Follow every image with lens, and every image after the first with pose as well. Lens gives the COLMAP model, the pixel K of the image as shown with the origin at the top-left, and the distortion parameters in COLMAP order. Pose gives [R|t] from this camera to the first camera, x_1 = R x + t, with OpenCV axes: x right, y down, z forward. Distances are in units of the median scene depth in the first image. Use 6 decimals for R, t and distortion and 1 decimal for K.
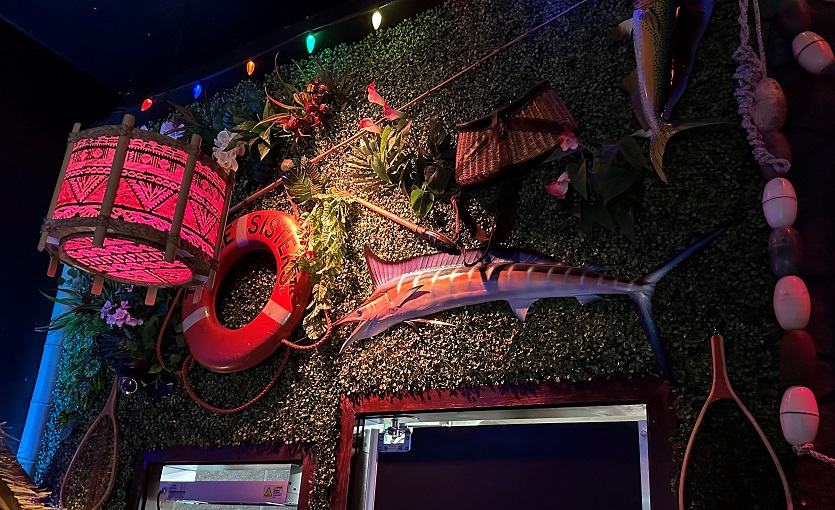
lens RADIAL K [[709.6, 0, 419.6], [0, 709.6, 304.3], [0, 0, 1]] dist [0.029559, -0.002181]
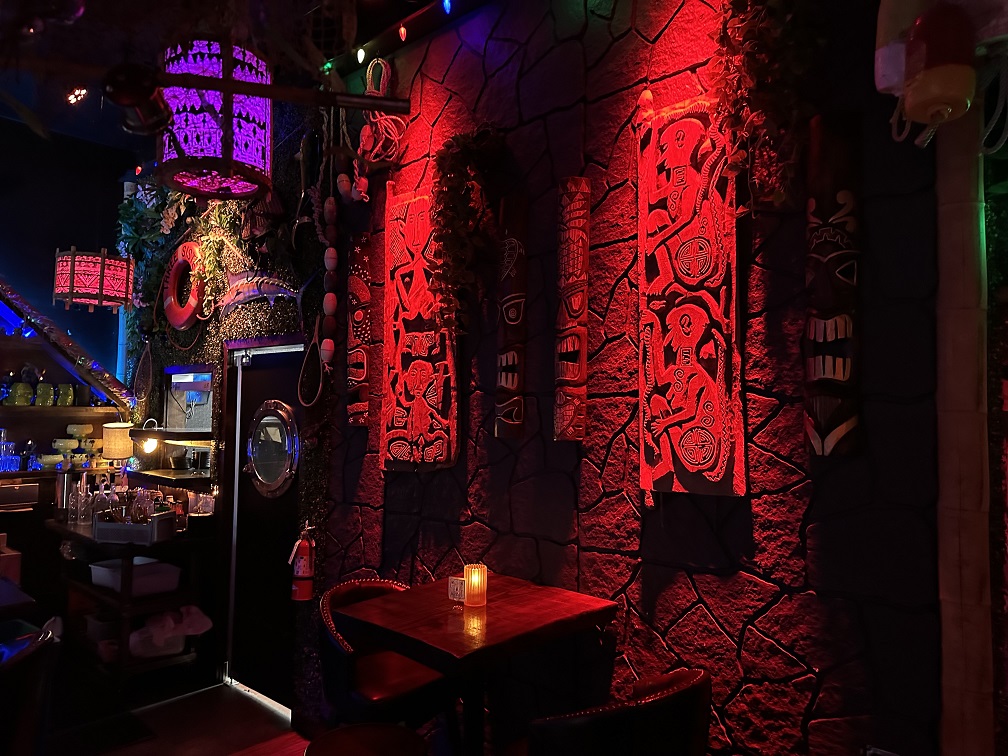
lens RADIAL K [[701.8, 0, 504.0], [0, 701.8, 378.0], [0, 0, 1]] dist [0.053067, -0.084589]
pose [[0.983321, -0.062246, -0.170895, 1.084620], [0.108235, 0.955393, 0.274791, -0.257300], [0.146167, -0.288704, 0.946195, -0.914132]]
